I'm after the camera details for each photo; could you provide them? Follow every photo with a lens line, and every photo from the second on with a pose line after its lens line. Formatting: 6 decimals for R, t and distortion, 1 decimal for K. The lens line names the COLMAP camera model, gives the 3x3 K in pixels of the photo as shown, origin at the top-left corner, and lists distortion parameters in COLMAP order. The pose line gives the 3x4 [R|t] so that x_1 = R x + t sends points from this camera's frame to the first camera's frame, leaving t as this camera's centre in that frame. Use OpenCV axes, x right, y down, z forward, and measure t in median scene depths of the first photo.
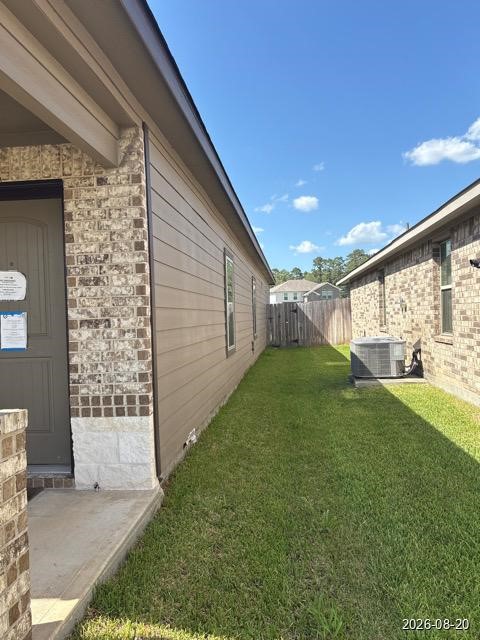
lens RADIAL K [[487.7, 0, 239.5], [0, 487.7, 321.1], [0, 0, 1]] dist [0.028974, -0.009126]
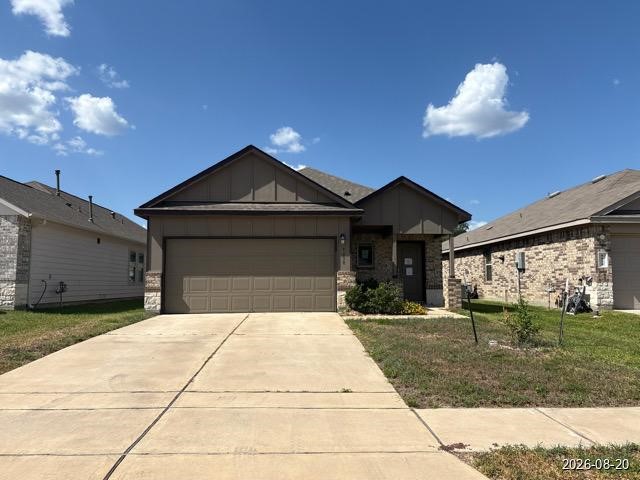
lens RADIAL K [[487.7, 0, 317.0], [0, 487.7, 238.4], [0, 0, 1]] dist [0.028974, -0.009126]
pose [[0.988814, 0.044244, 0.142438, -2.121763], [-0.029105, 0.993869, -0.106666, 0.240780], [-0.146284, 0.101327, 0.984040, -3.636685]]
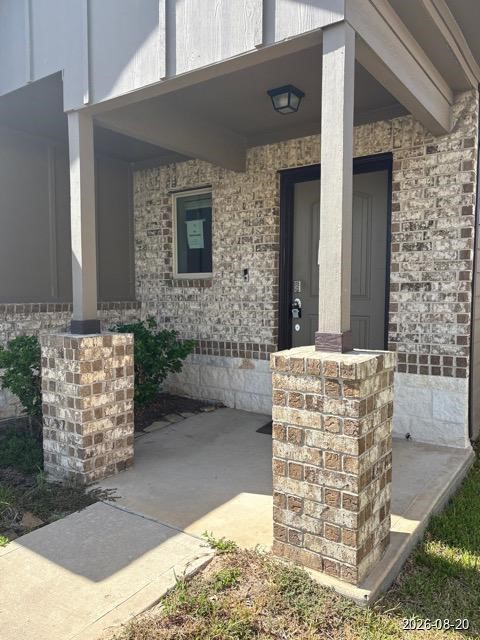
lens RADIAL K [[487.7, 0, 243.5], [0, 487.7, 324.9], [0, 0, 1]] dist [0.028974, -0.009126]
pose [[0.879600, 0.061460, -0.471727, -0.116965], [-0.032766, 0.997091, 0.068812, 0.026831], [0.474584, -0.045070, 0.879056, -0.122739]]
